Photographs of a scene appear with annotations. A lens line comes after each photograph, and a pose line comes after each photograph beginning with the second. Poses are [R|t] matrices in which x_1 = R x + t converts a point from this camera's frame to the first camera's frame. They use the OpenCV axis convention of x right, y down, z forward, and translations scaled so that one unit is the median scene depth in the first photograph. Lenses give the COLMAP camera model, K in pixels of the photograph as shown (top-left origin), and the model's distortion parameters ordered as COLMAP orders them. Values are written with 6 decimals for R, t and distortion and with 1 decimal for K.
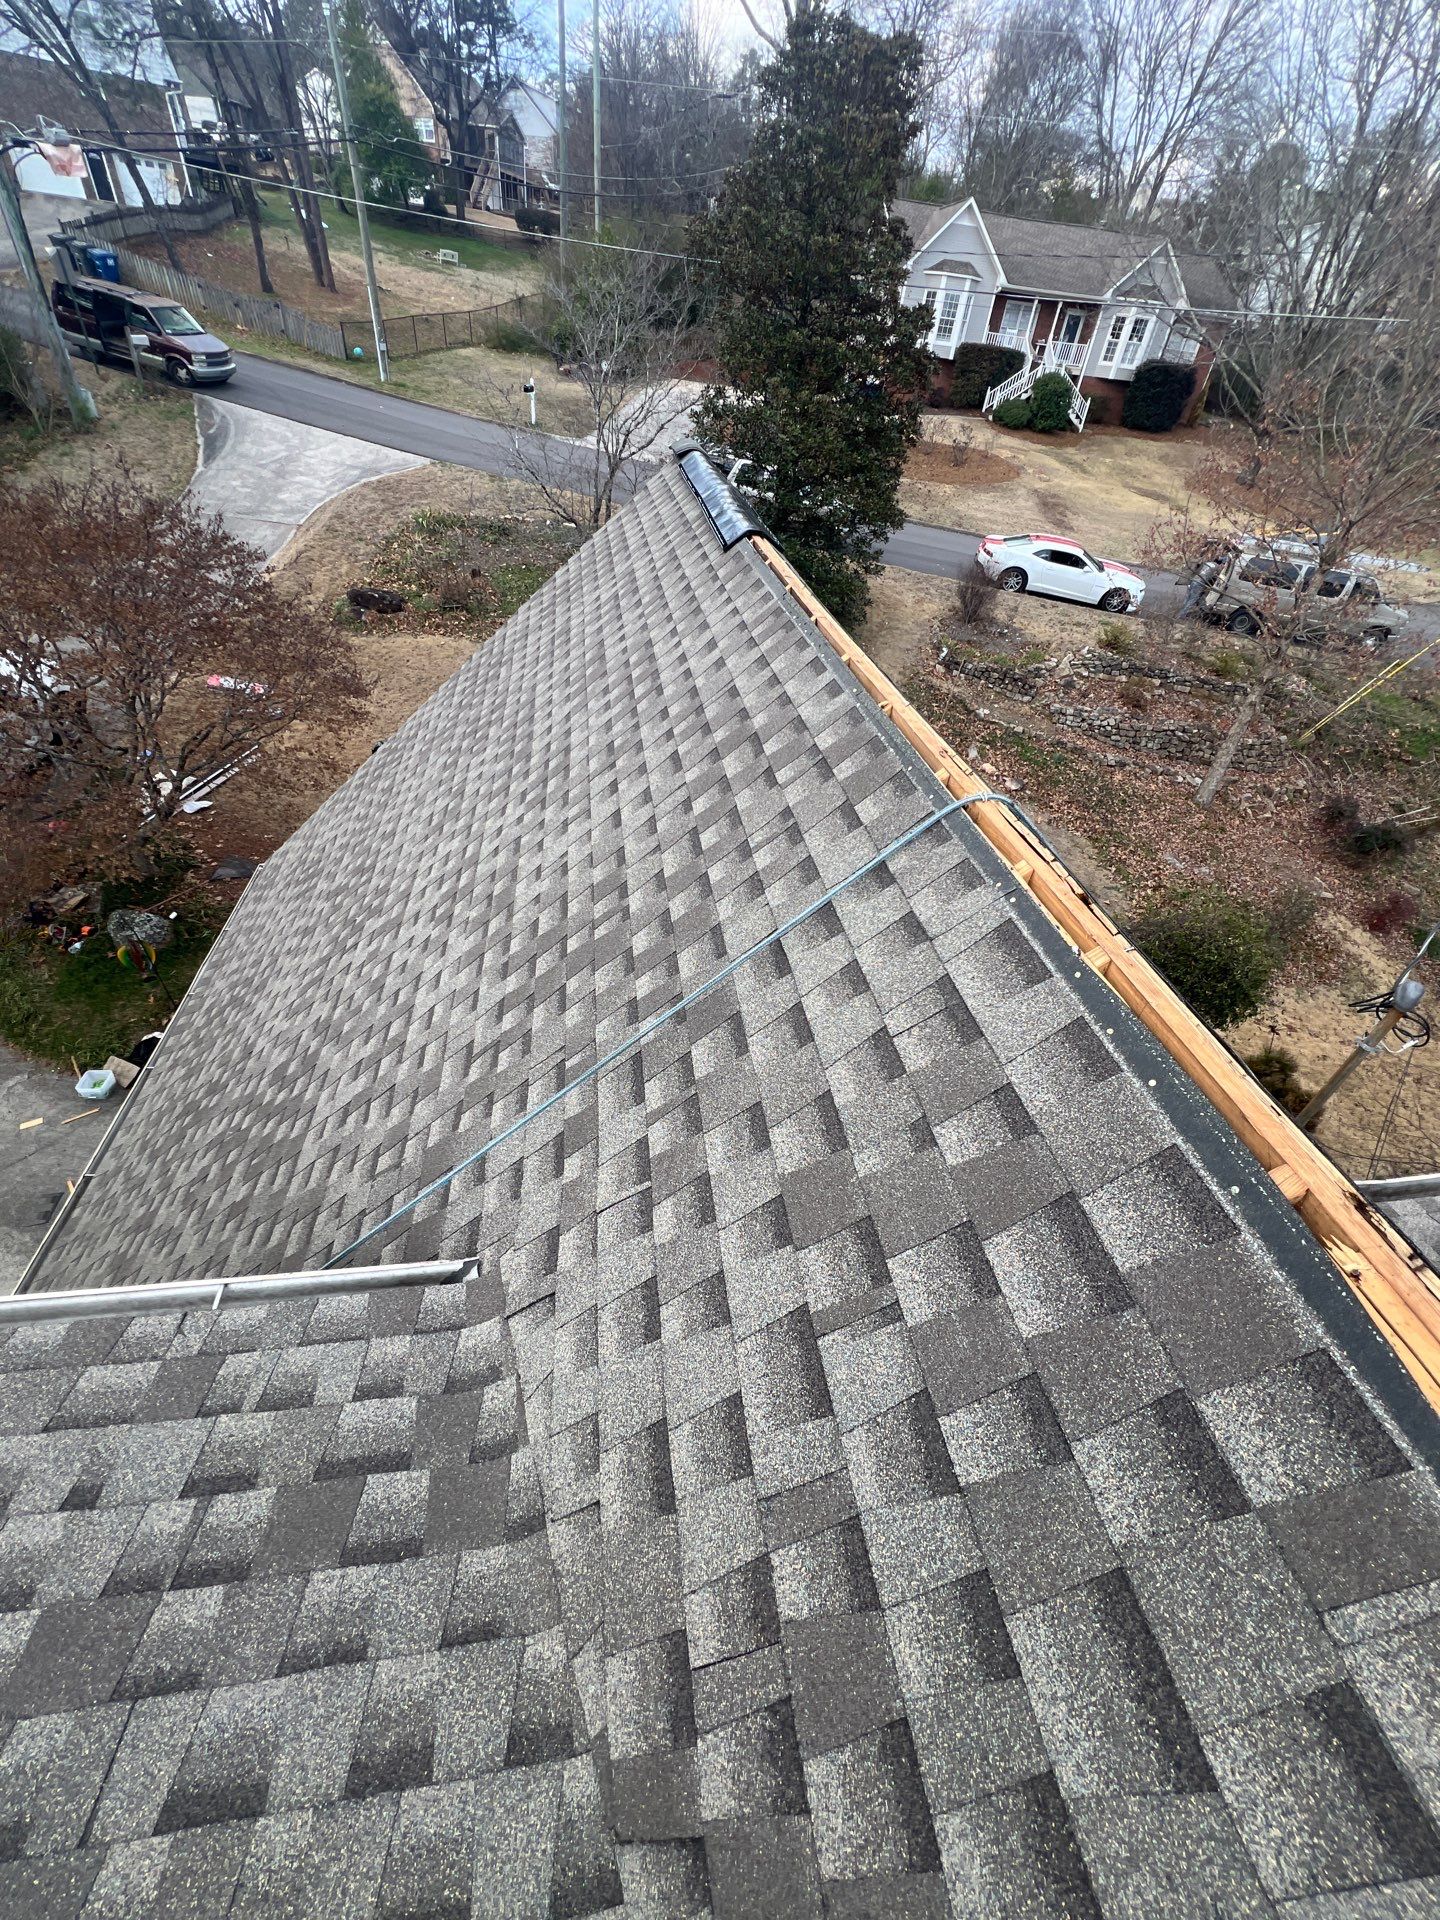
lens RADIAL K [[766.3, 0, 726.3], [0, 766.3, 951.8], [0, 0, 1]] dist [-0.001154, 0.000349]
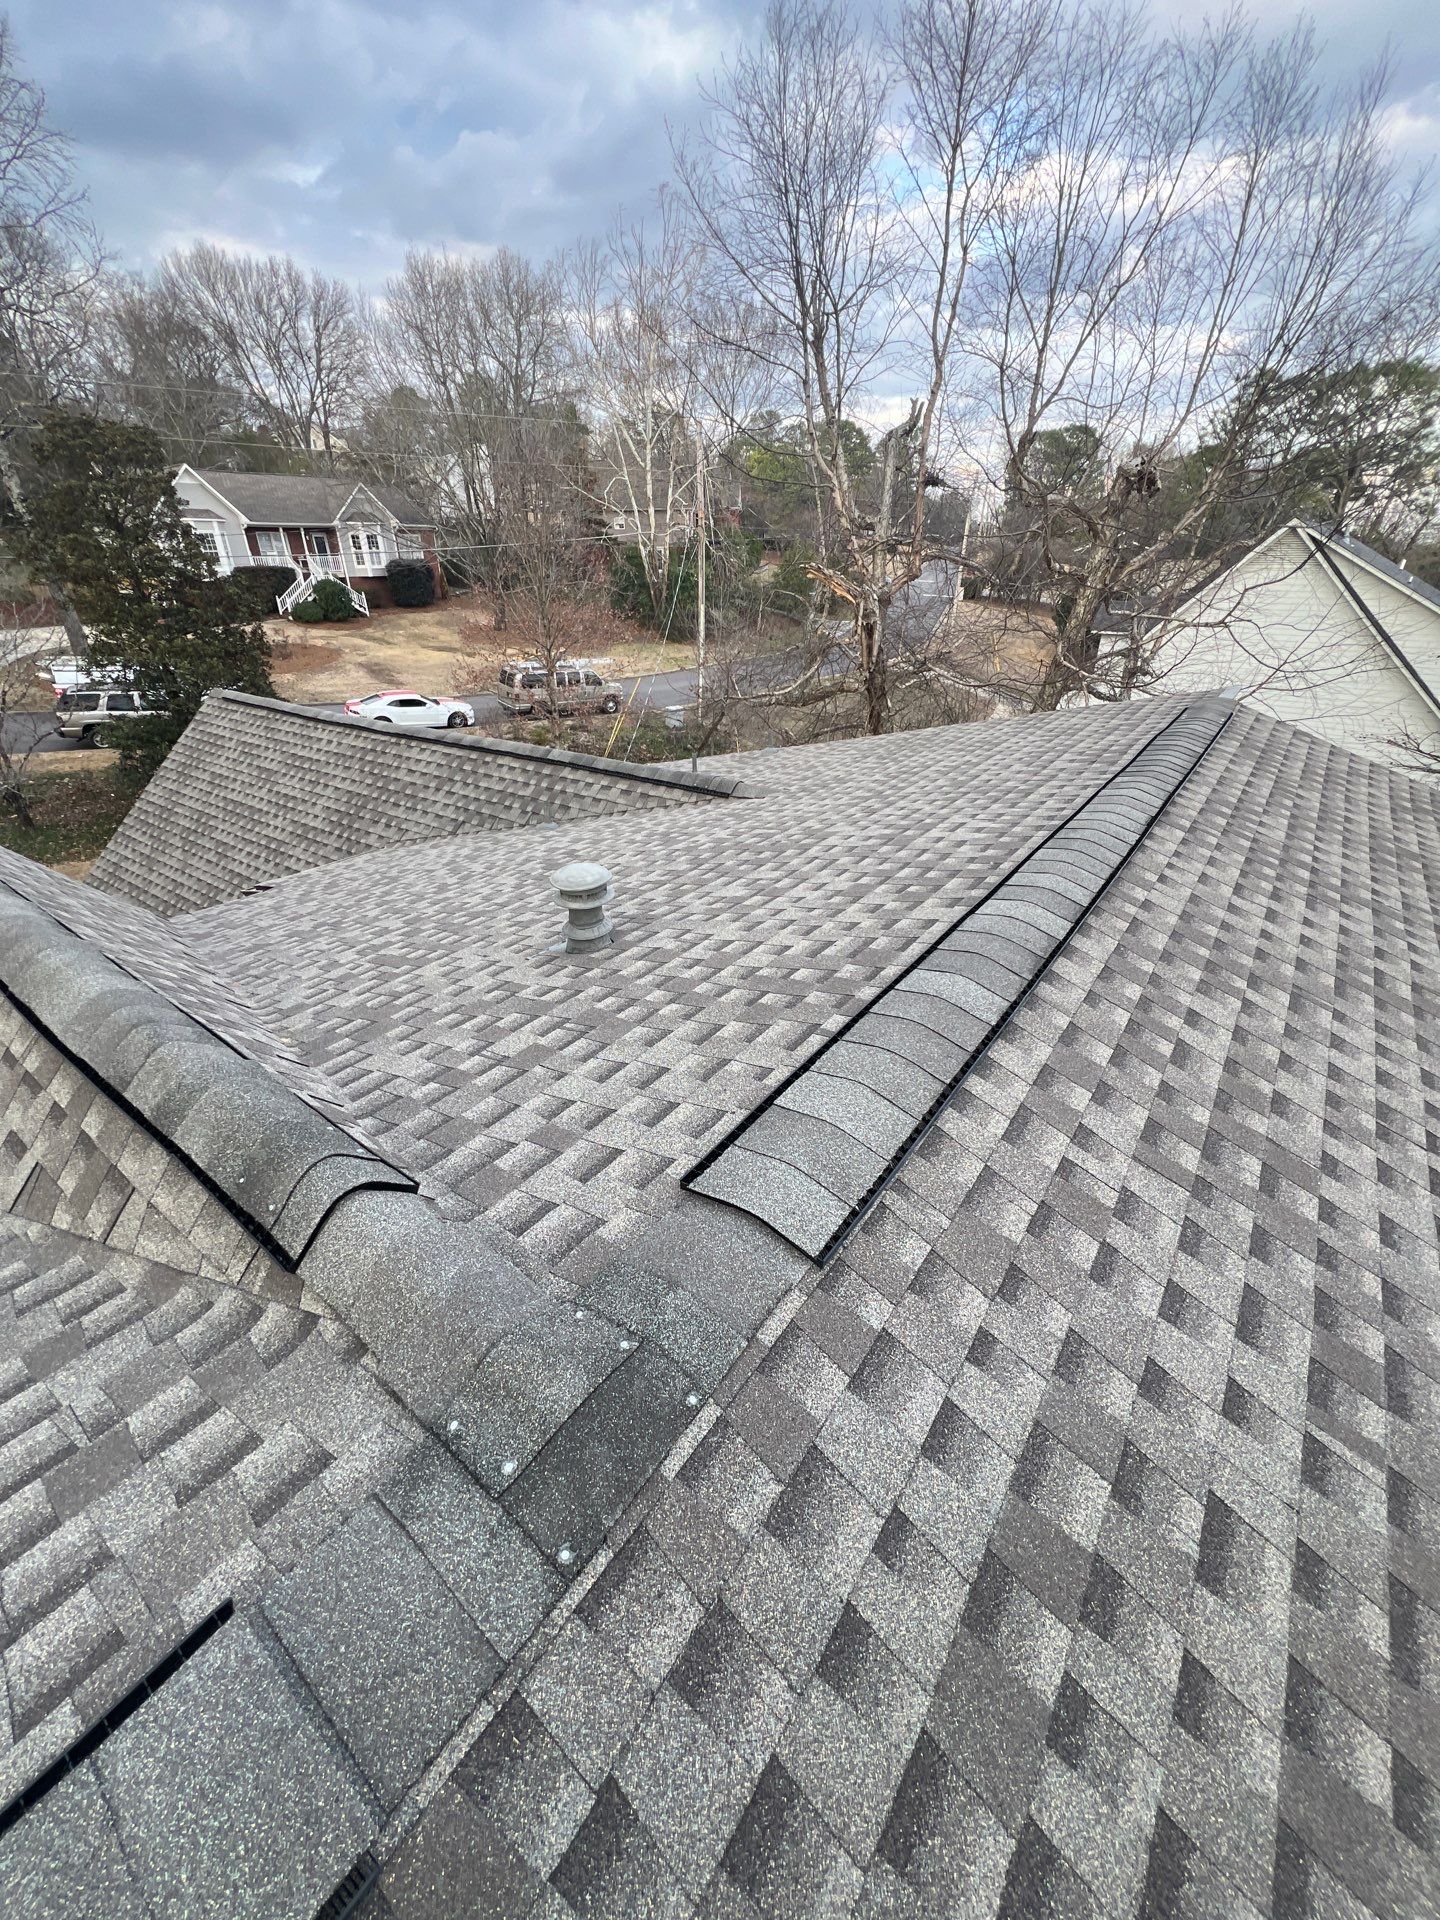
lens RADIAL K [[762.6, 0, 722.4], [0, 762.6, 953.4], [0, 0, 1]] dist [-0.001196, -0.000035]
pose [[0.704661, -0.414903, 0.575593, -0.206959], [0.502967, 0.864275, 0.007244, 0.224190], [-0.500477, 0.284400, 0.817704, -0.414338]]
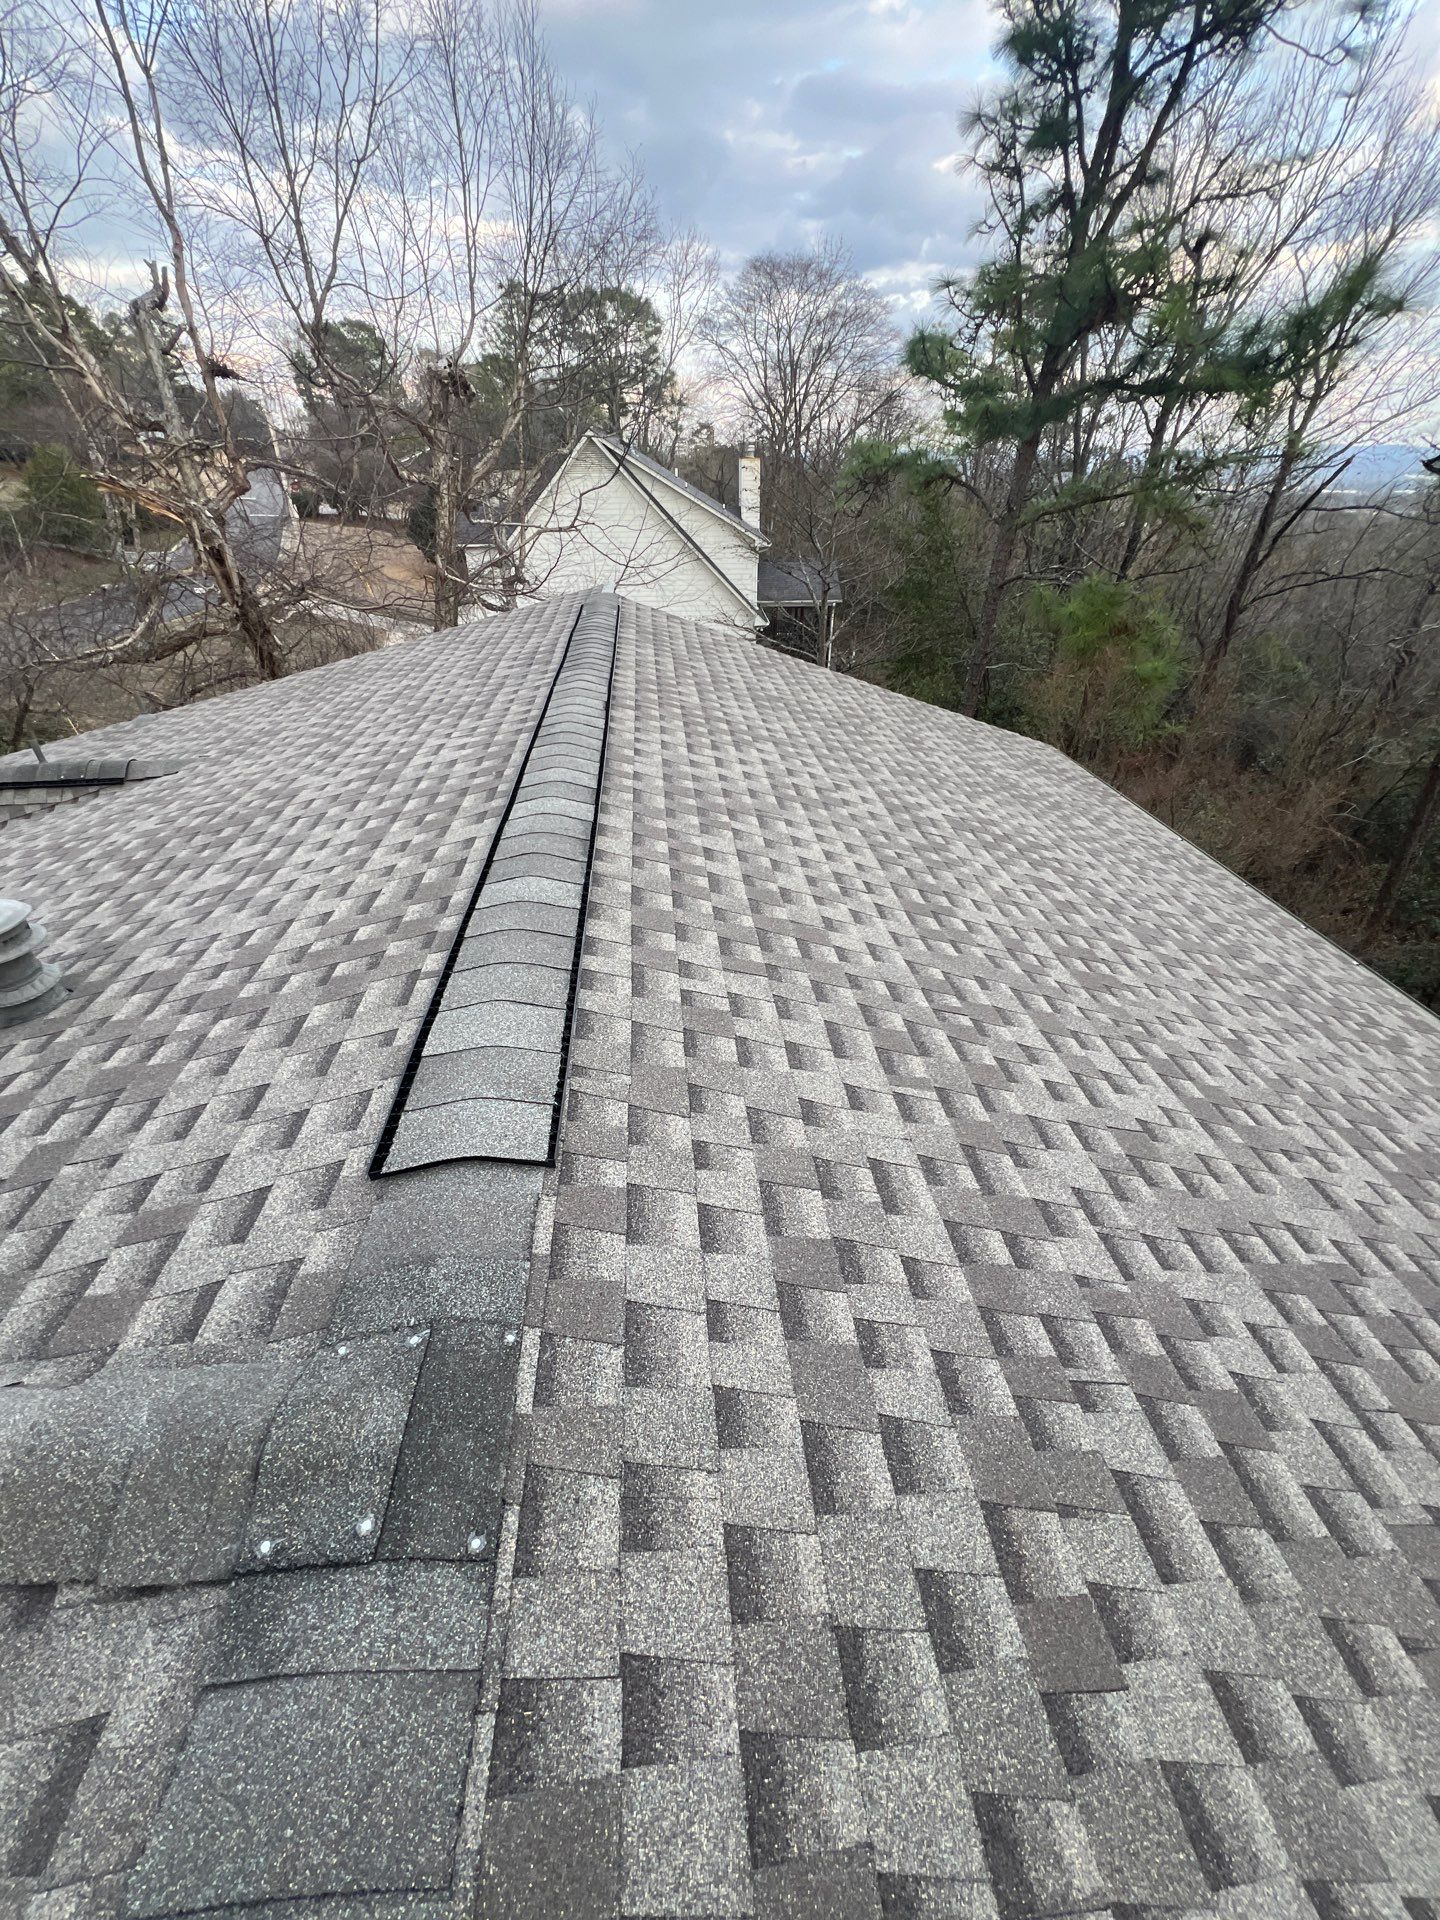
lens RADIAL K [[766.3, 0, 726.3], [0, 766.3, 951.8], [0, 0, 1]] dist [-0.001154, 0.000349]
pose [[0.054044, -0.617586, 0.784644, -0.218027], [0.638701, 0.625402, 0.448256, 0.218203], [-0.767555, 0.476927, 0.428252, -0.403630]]
